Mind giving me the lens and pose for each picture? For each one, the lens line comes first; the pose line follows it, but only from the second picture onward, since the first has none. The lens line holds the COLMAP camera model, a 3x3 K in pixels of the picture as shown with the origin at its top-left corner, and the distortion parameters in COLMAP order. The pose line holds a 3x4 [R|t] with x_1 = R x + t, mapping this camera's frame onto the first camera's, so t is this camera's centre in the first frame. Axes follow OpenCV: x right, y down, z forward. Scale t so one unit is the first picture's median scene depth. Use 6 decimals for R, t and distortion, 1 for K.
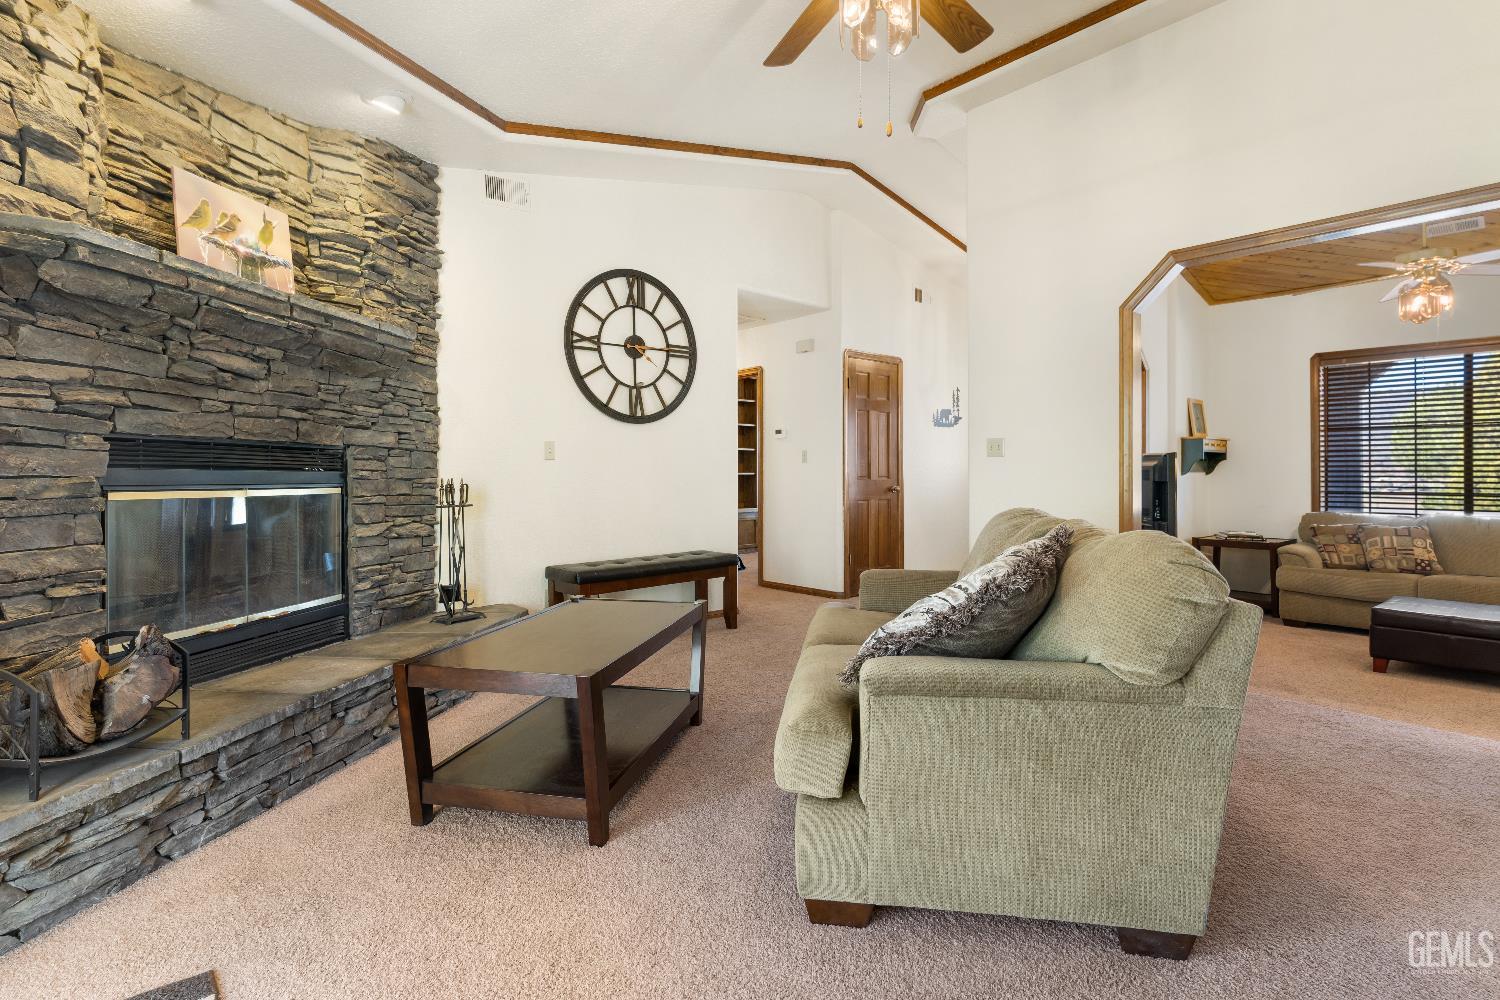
lens RADIAL K [[727.0, 0, 740.5], [0, 727.0, 470.5], [0, 0, 1]] dist [0.004652, -0.001776]
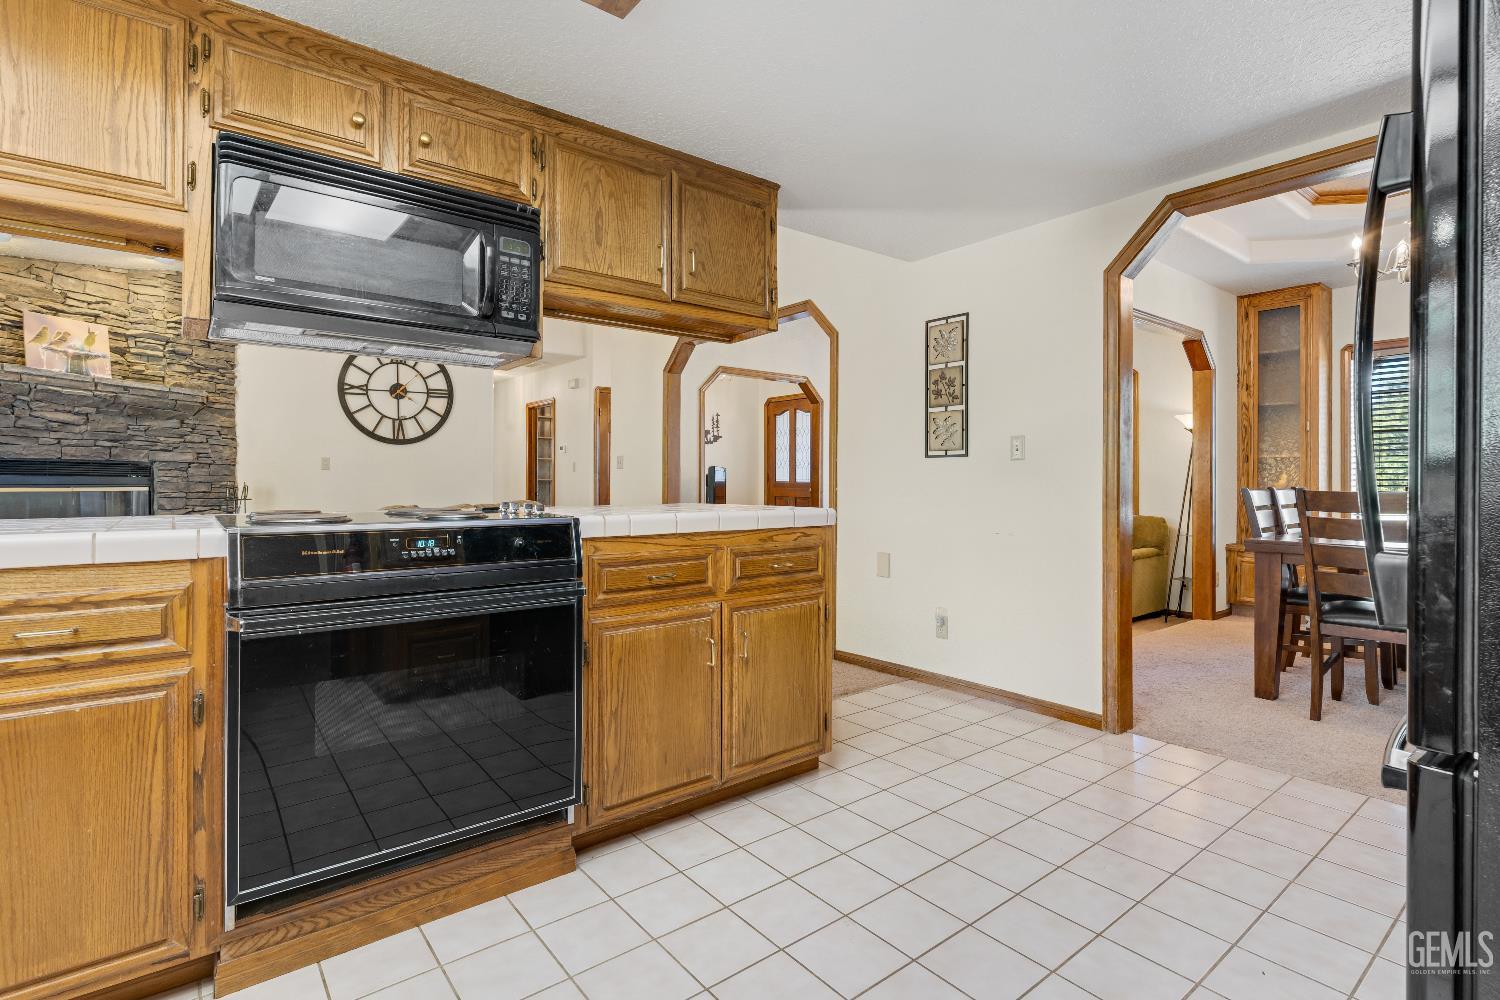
lens RADIAL K [[727.0, 0, 745.3], [0, 727.0, 479.2], [0, 0, 1]] dist [0.004652, -0.001776]
pose [[0.998959, 0.002213, -0.045553, 0.811876], [-0.002146, 0.999997, 0.001531, -0.000052], [0.045556, -0.001432, 0.998961, -0.544277]]
